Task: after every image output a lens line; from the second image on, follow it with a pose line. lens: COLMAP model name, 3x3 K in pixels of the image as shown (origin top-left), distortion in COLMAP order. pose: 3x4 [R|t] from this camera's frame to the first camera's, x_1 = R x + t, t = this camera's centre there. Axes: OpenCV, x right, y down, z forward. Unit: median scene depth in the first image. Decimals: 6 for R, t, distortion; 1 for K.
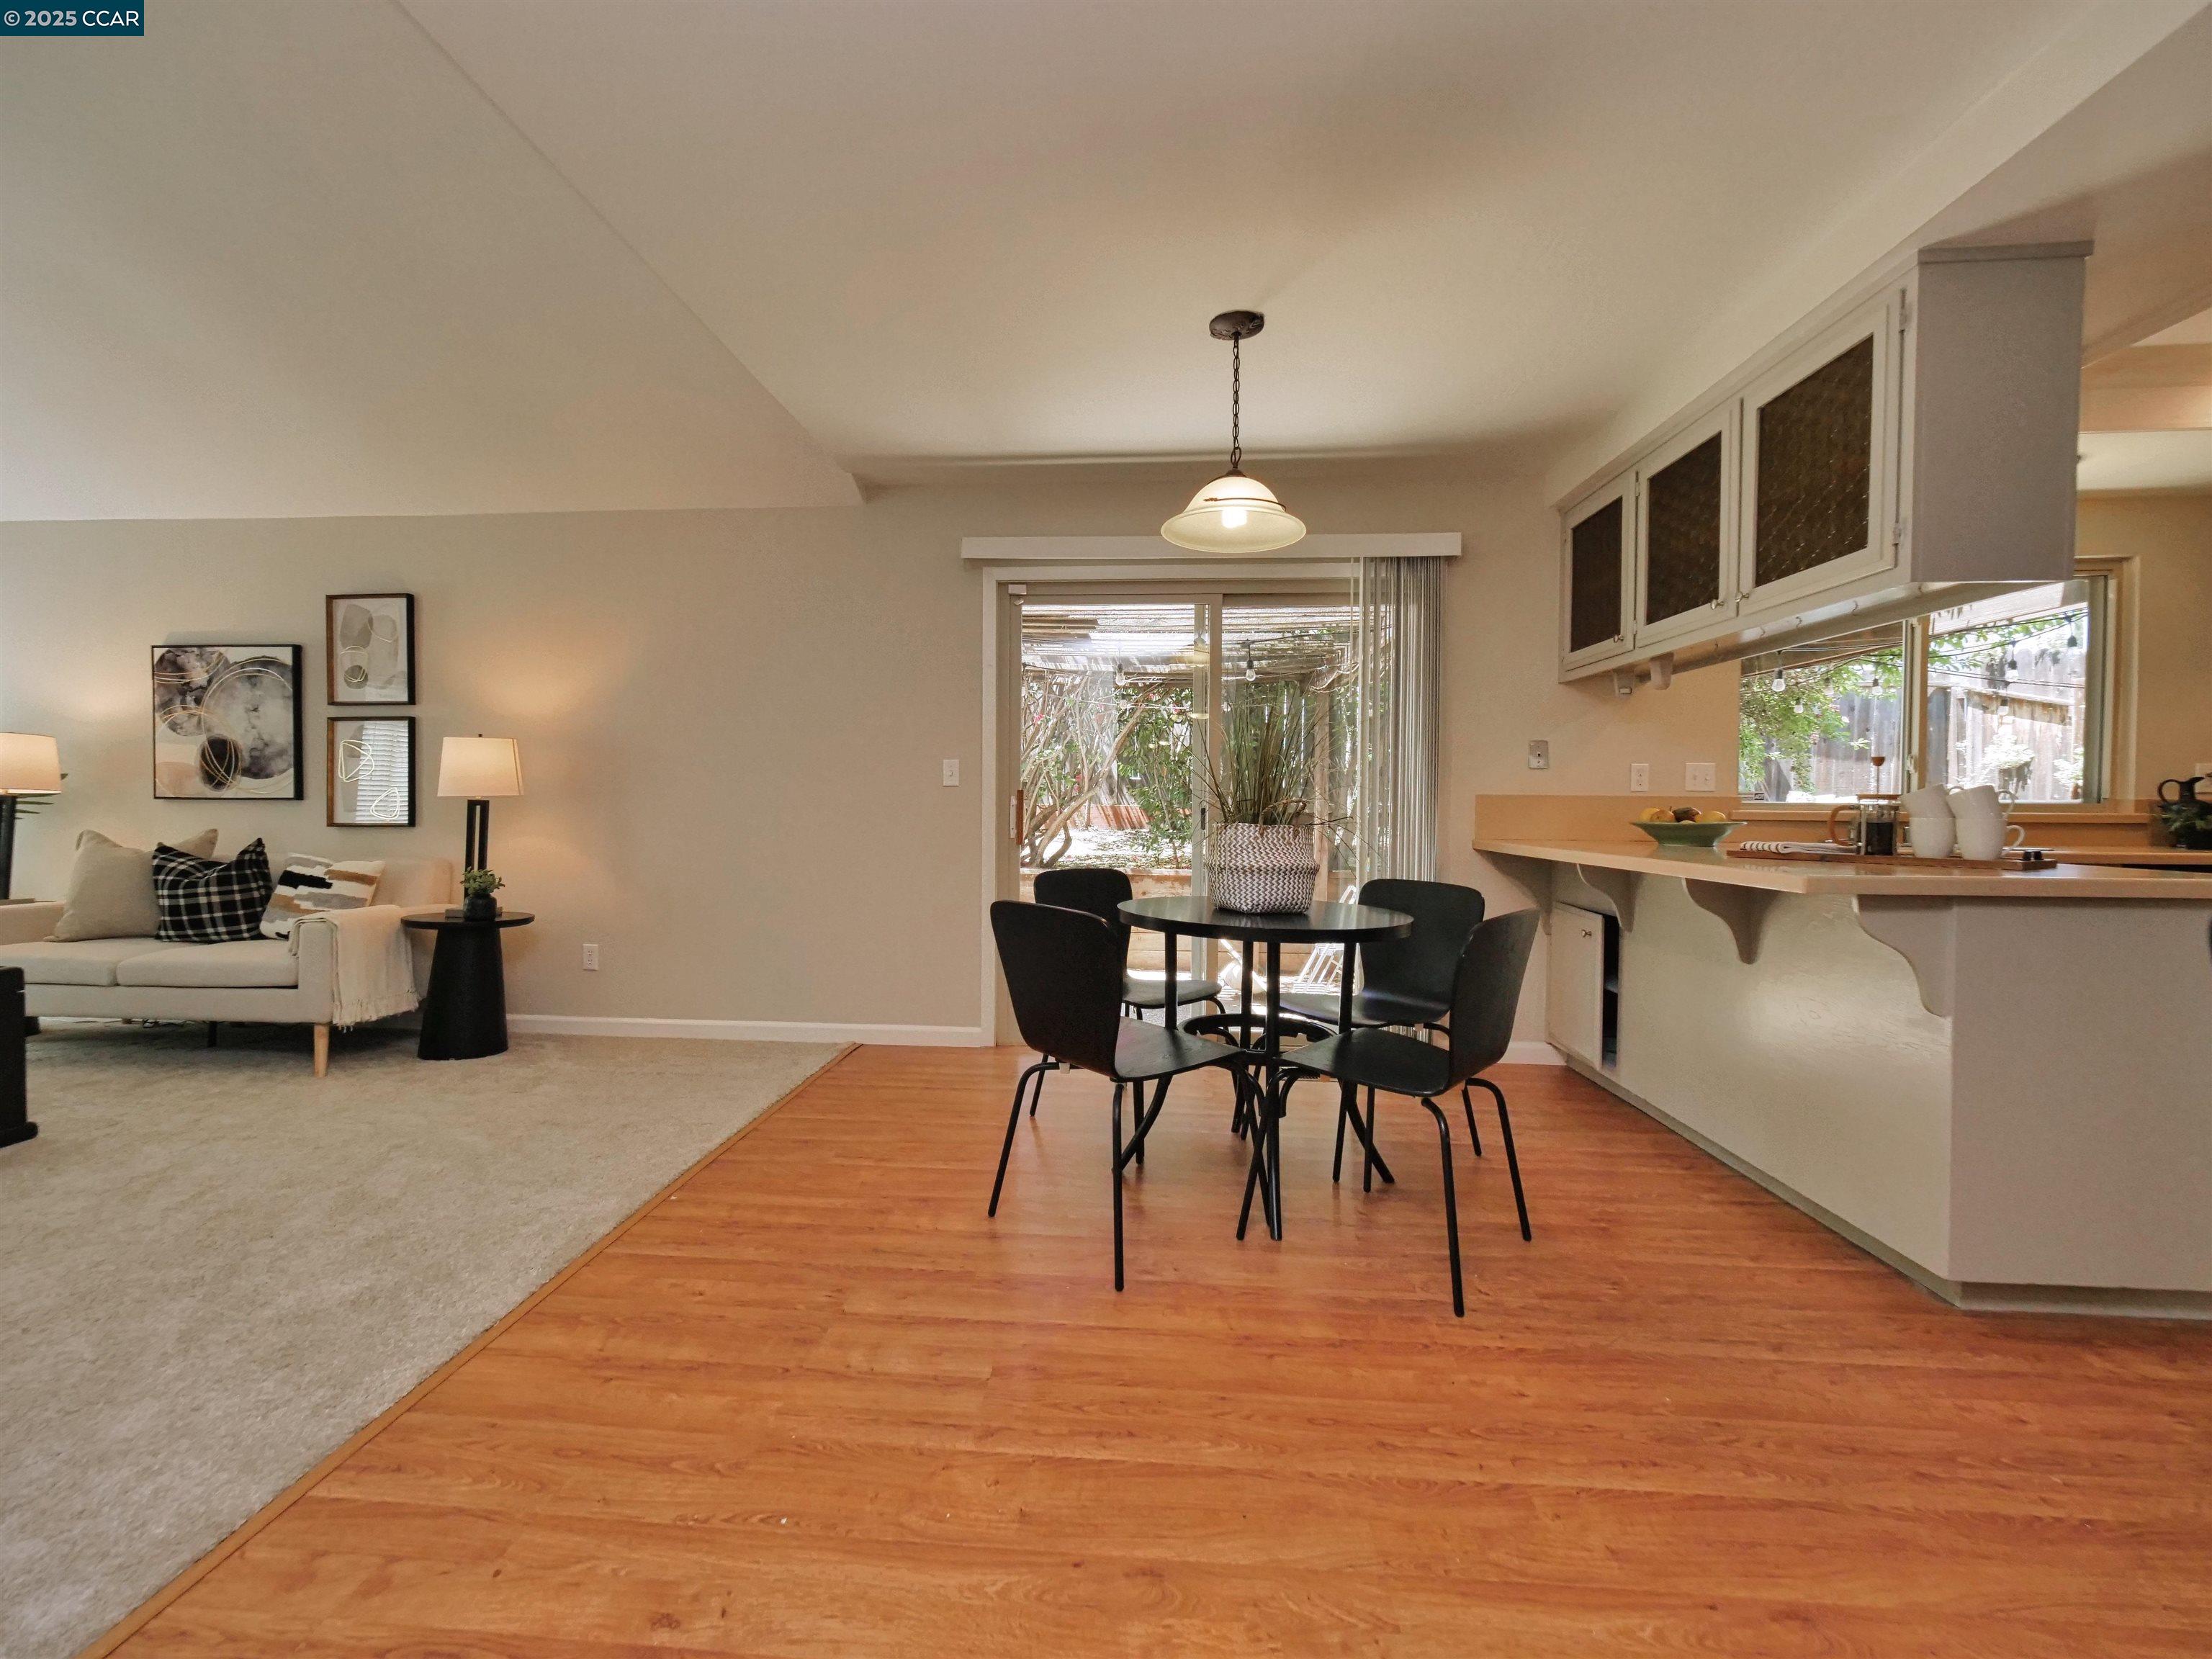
lens RADIAL K [[942.0, 0, 1079.2], [0, 942.0, 822.8], [0, 0, 1]] dist [-0.005451, 0.001143]
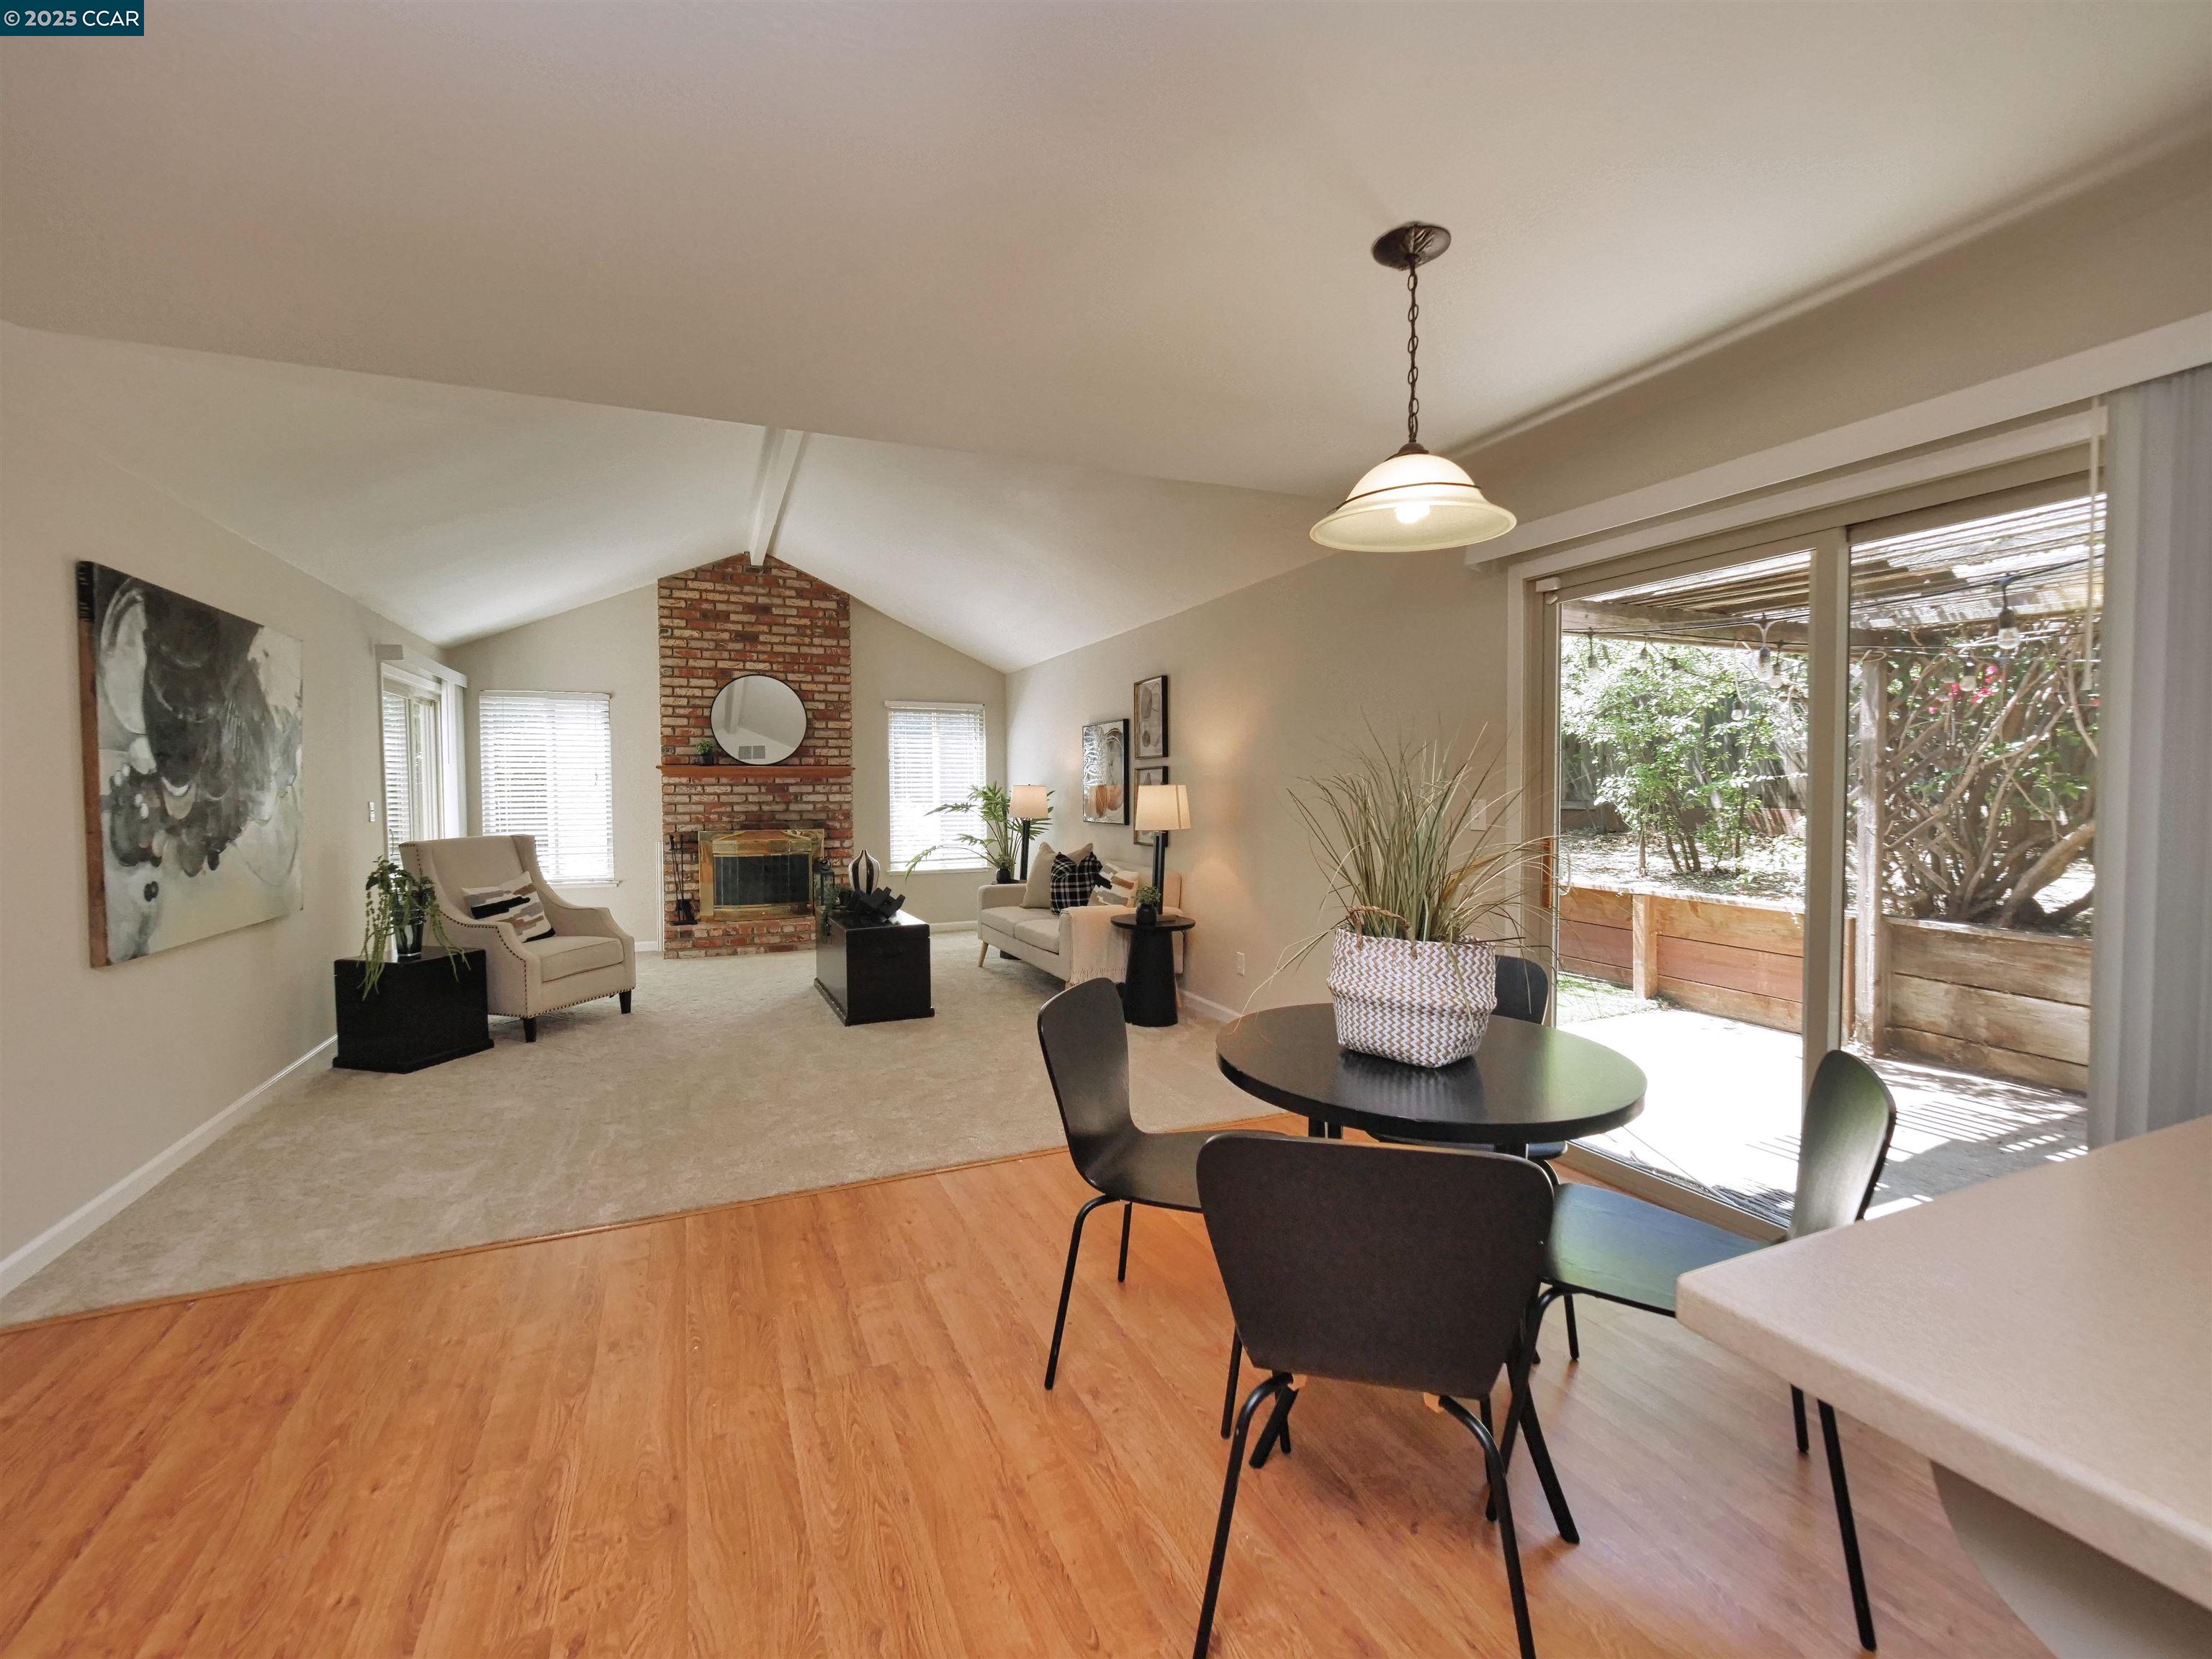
lens RADIAL K [[942.0, 0, 1080.0], [0, 942.0, 820.0], [0, 0, 1]] dist [-0.005451, 0.001143]
pose [[0.457359, 0.018649, -0.889087, 0.482237], [-0.007177, 0.999825, 0.017280, -0.063481], [0.889253, -0.001522, 0.457413, 0.297607]]
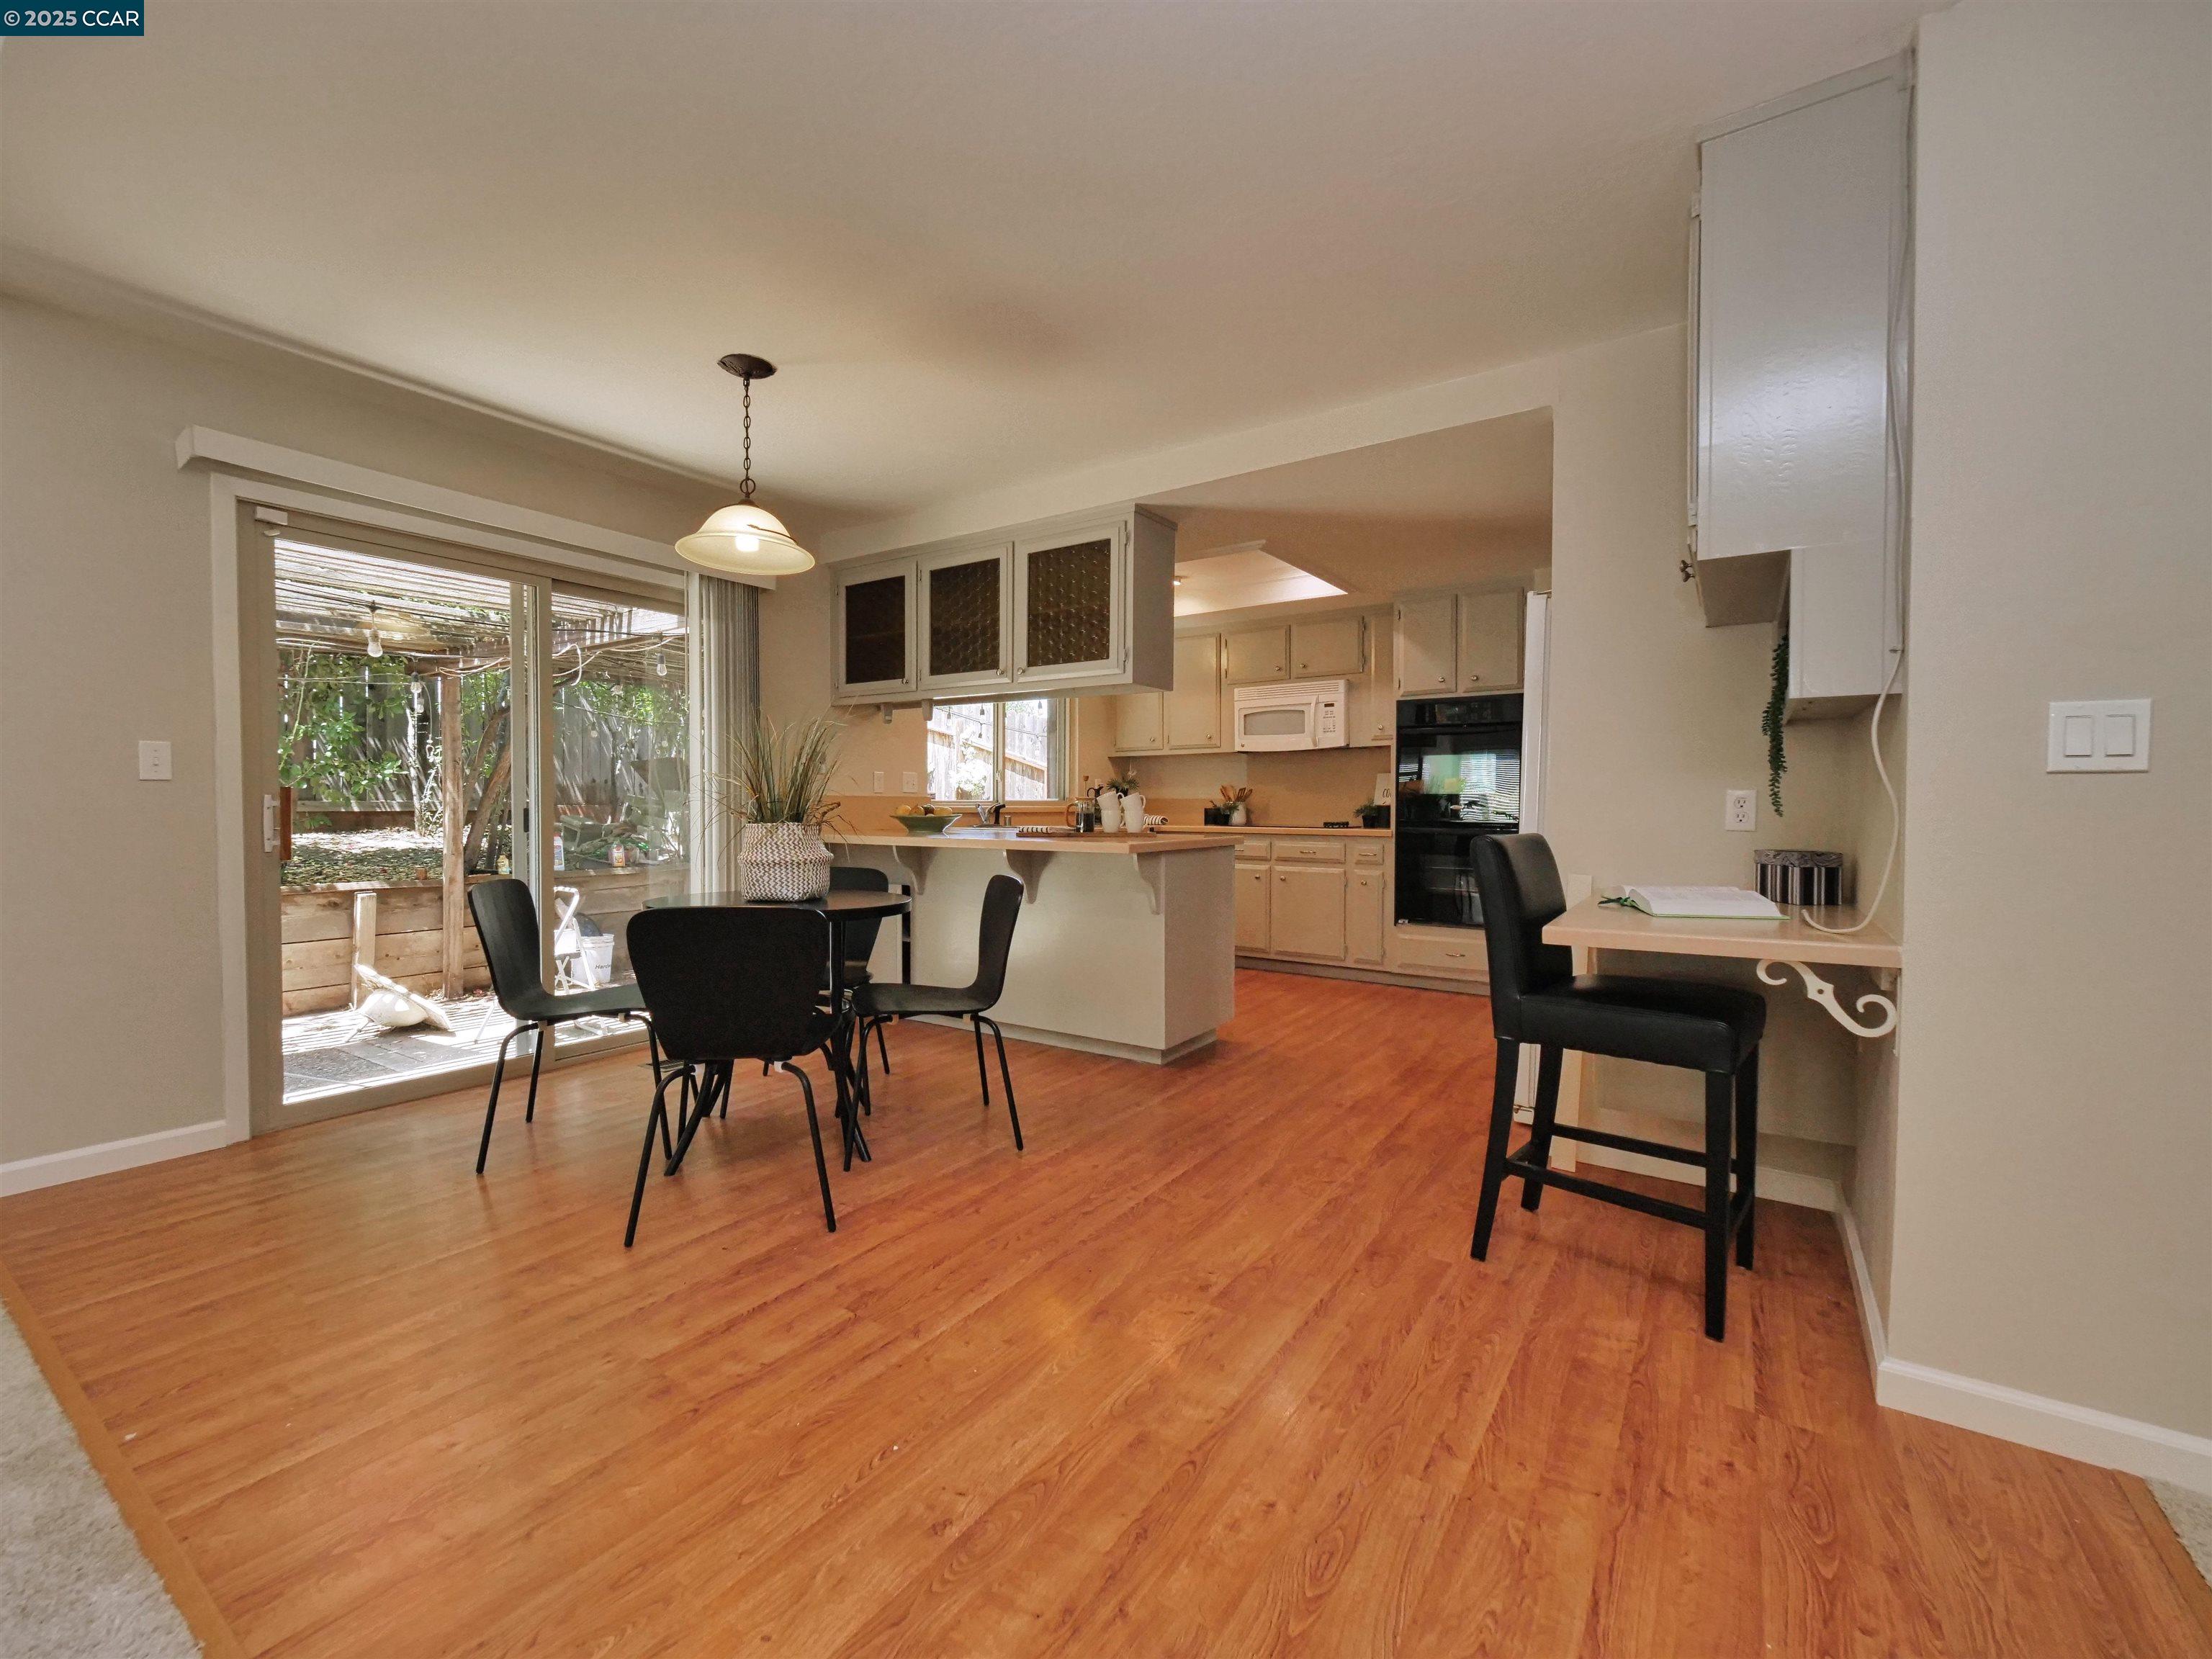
lens RADIAL K [[942.0, 0, 1083.1], [0, 942.0, 824.4], [0, 0, 1]] dist [-0.005451, 0.001143]
pose [[0.503087, -0.024594, 0.863886, -0.404496], [0.018106, 0.999676, 0.017916, -0.007165], [-0.864046, 0.006628, 0.503369, 0.081196]]
